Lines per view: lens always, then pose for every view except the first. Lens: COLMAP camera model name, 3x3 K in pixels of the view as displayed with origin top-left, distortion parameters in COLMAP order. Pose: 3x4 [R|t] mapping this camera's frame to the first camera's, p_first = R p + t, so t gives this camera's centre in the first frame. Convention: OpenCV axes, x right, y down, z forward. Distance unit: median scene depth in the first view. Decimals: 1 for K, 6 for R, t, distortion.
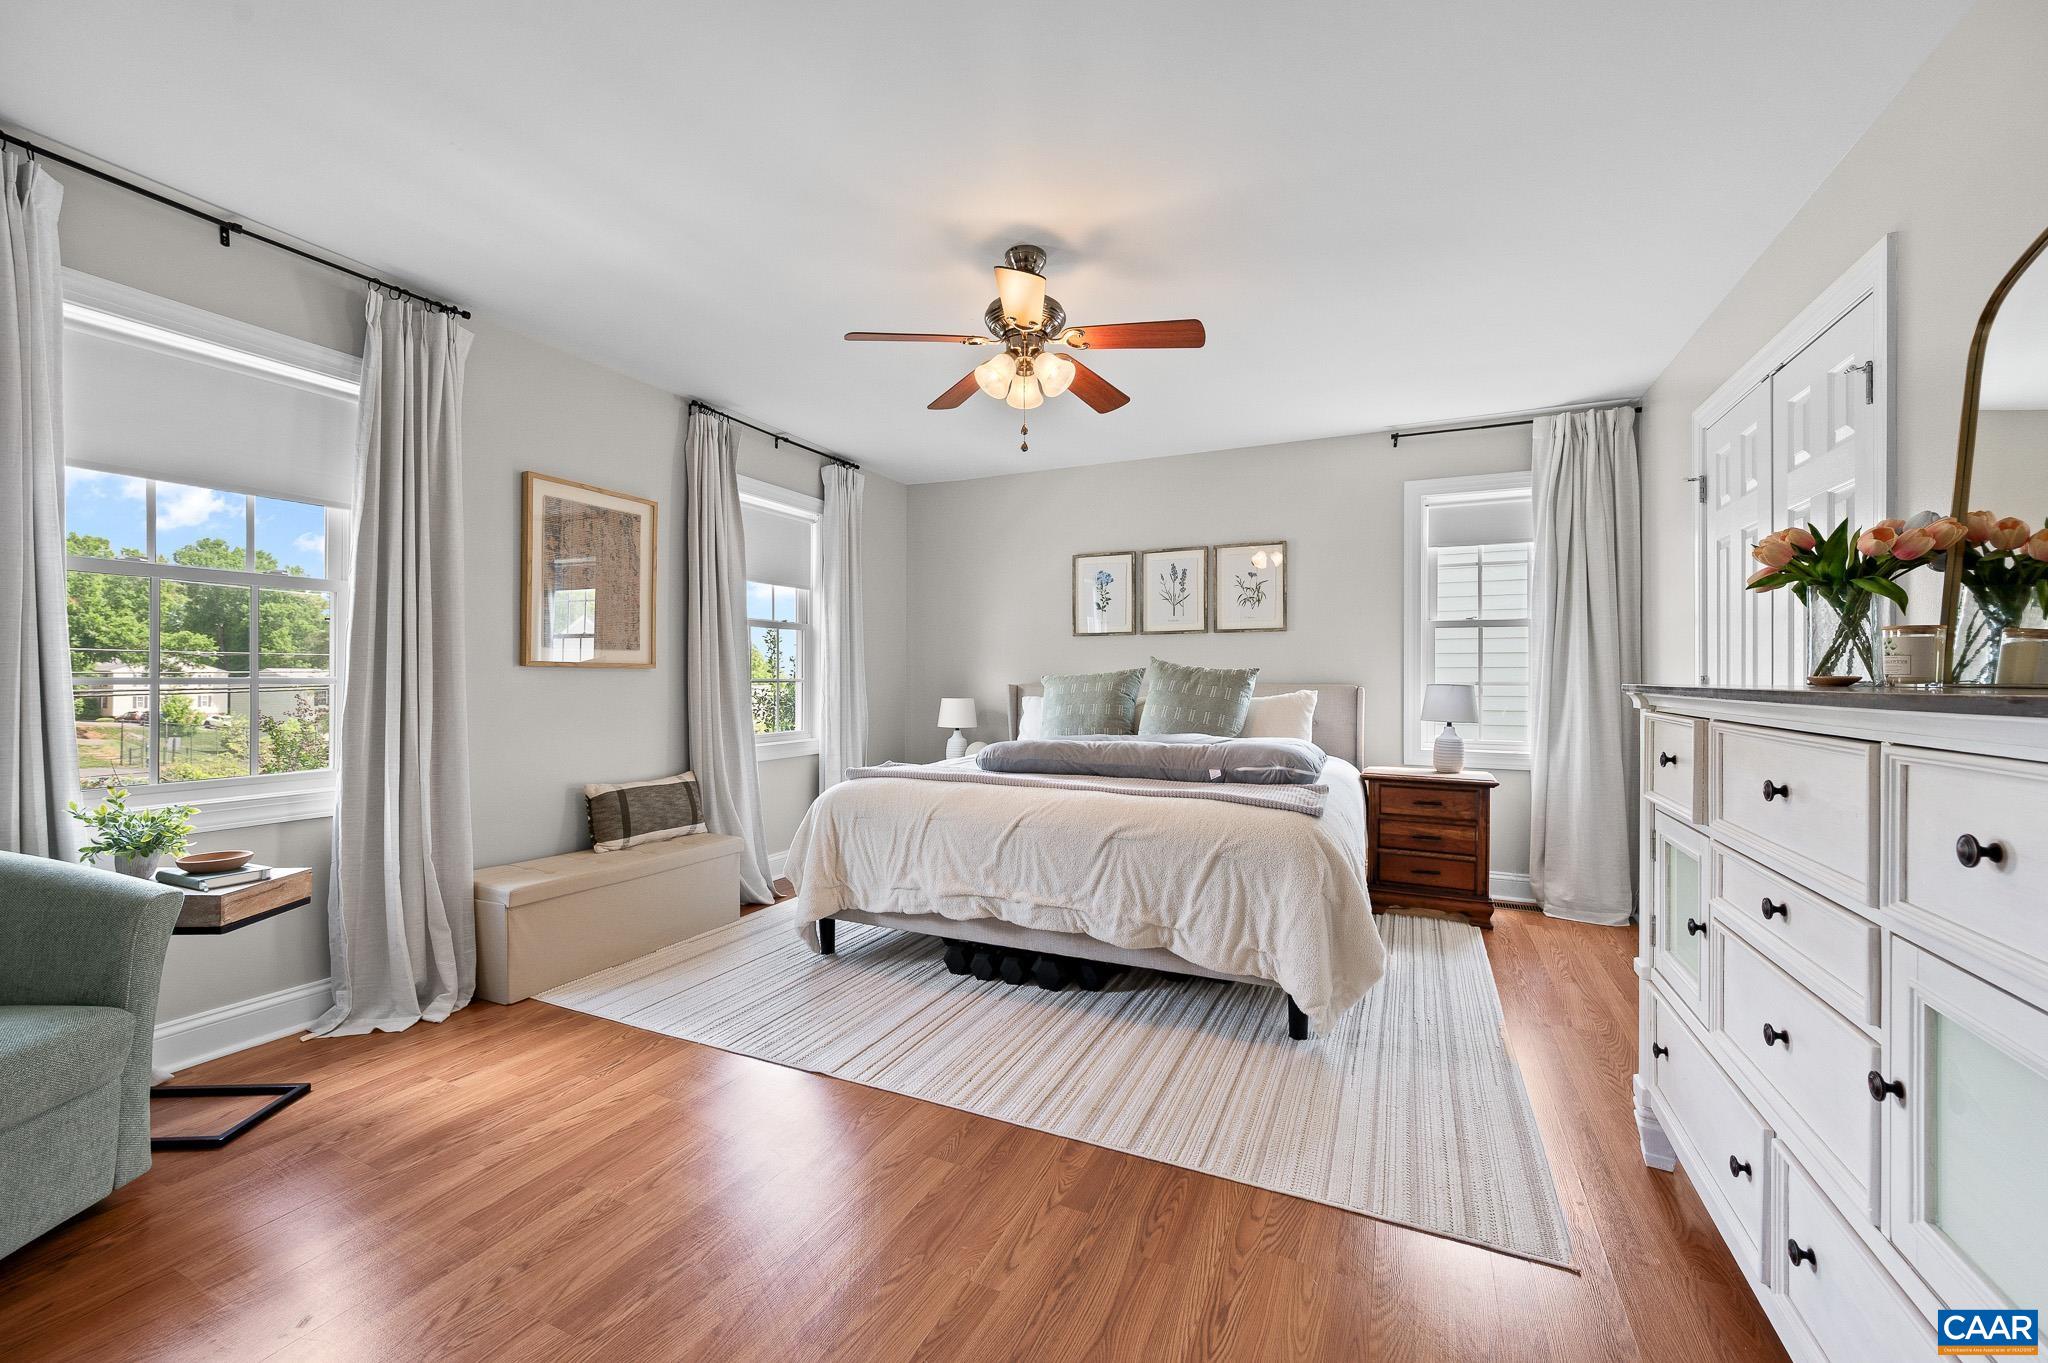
lens RADIAL K [[816.5, 0, 1034.5], [0, 816.5, 687.2], [0, 0, 1]] dist [-0.001700, 0.000080]
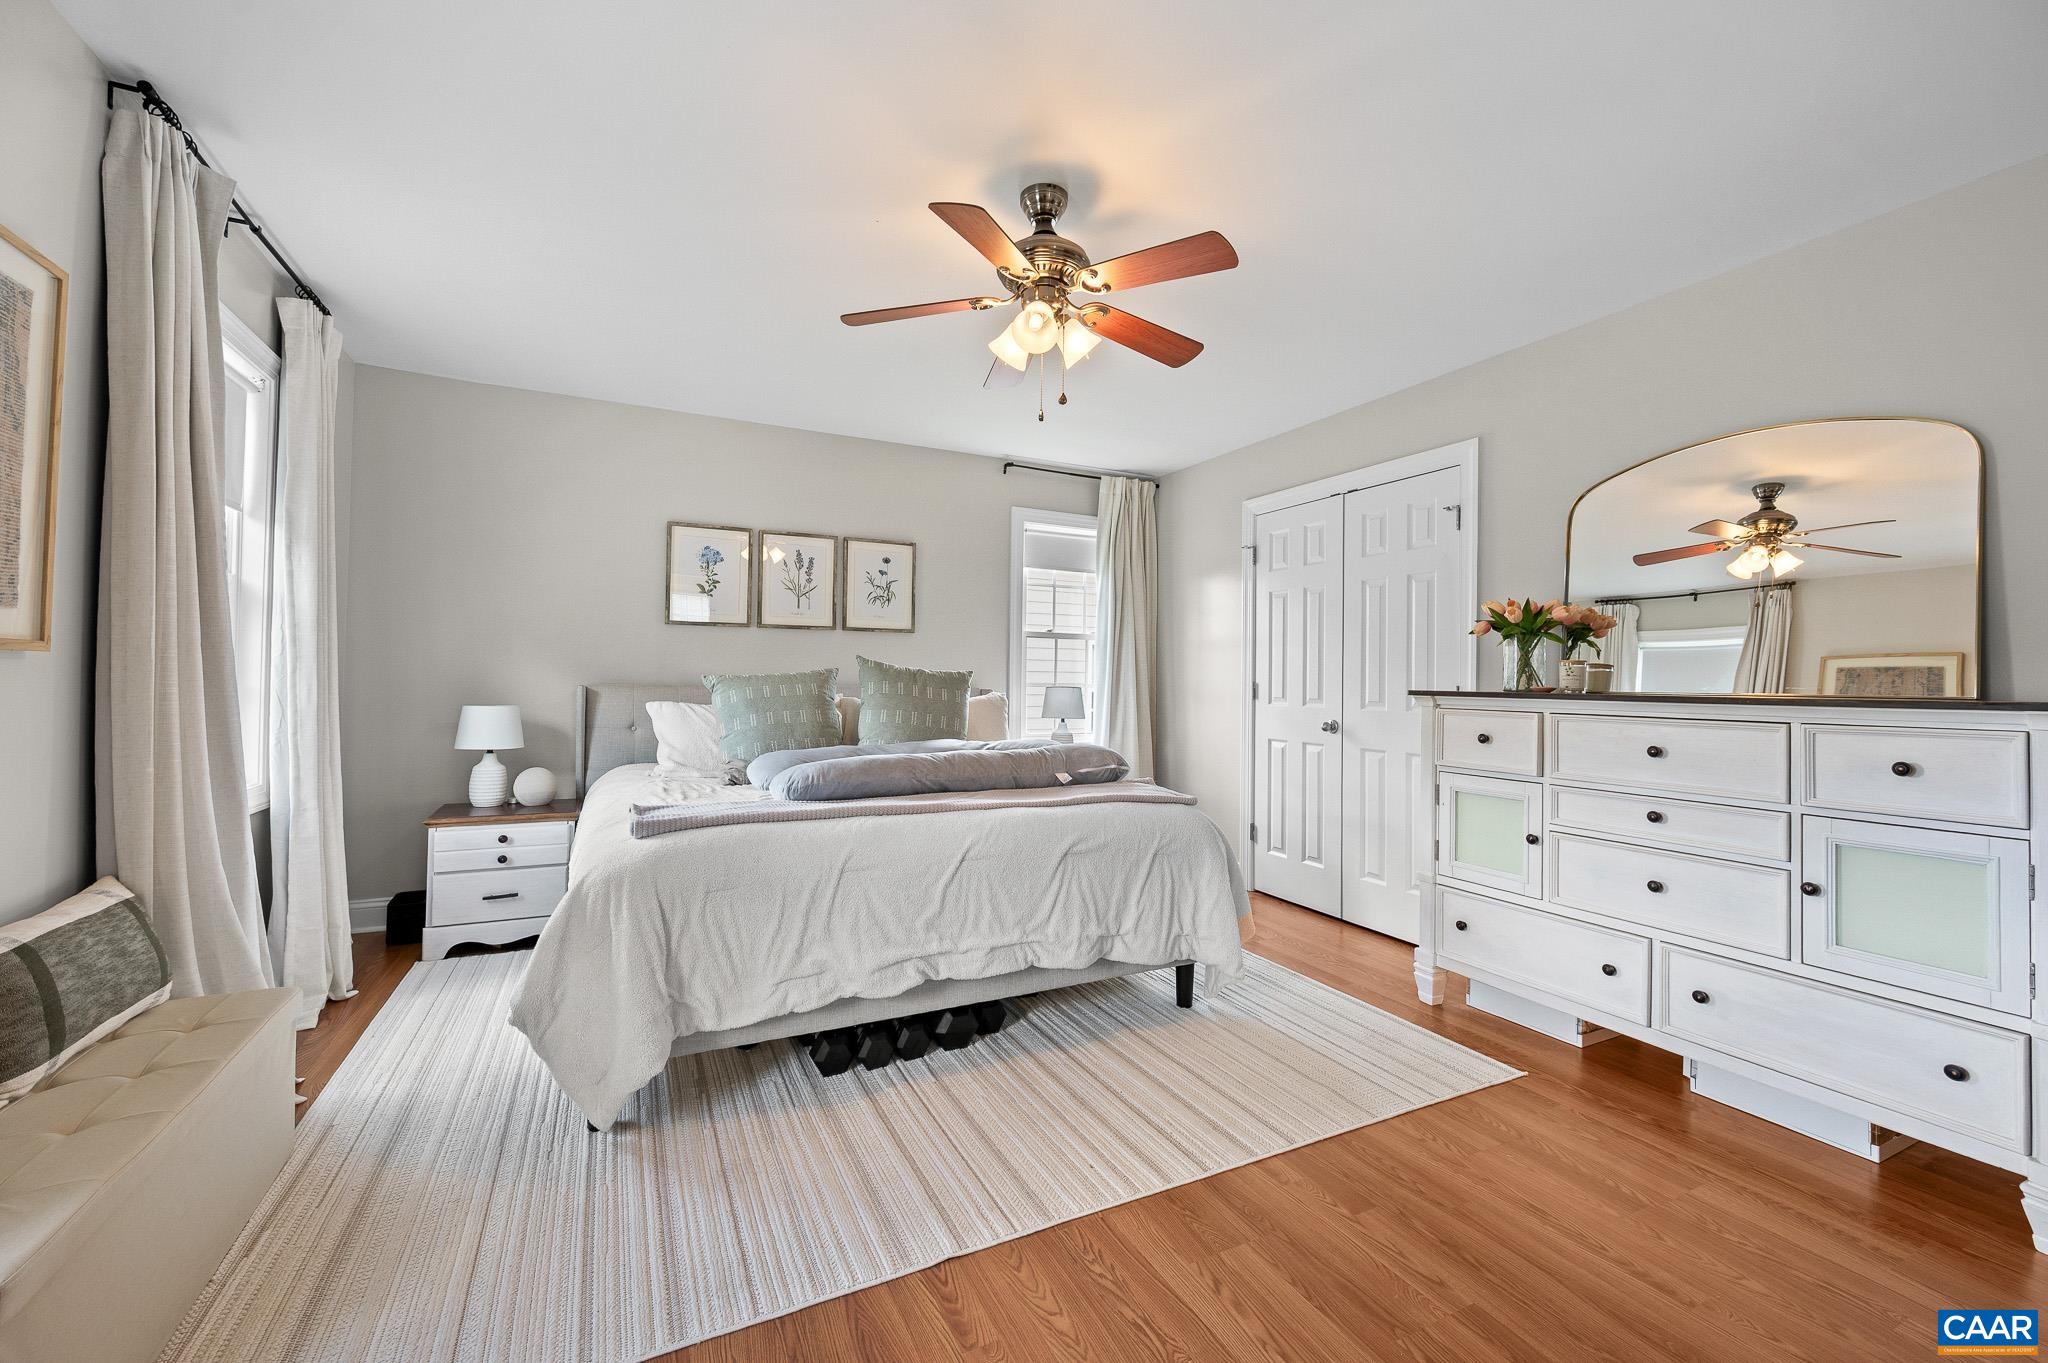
lens RADIAL K [[816.5, 0, 1029.2], [0, 816.5, 677.9], [0, 0, 1]] dist [-0.001700, 0.000080]
pose [[0.627539, 0.008248, 0.778541, -0.483832], [-0.002441, 0.999960, -0.008626, -0.006469], [-0.778581, 0.003513, 0.627534, 0.328616]]
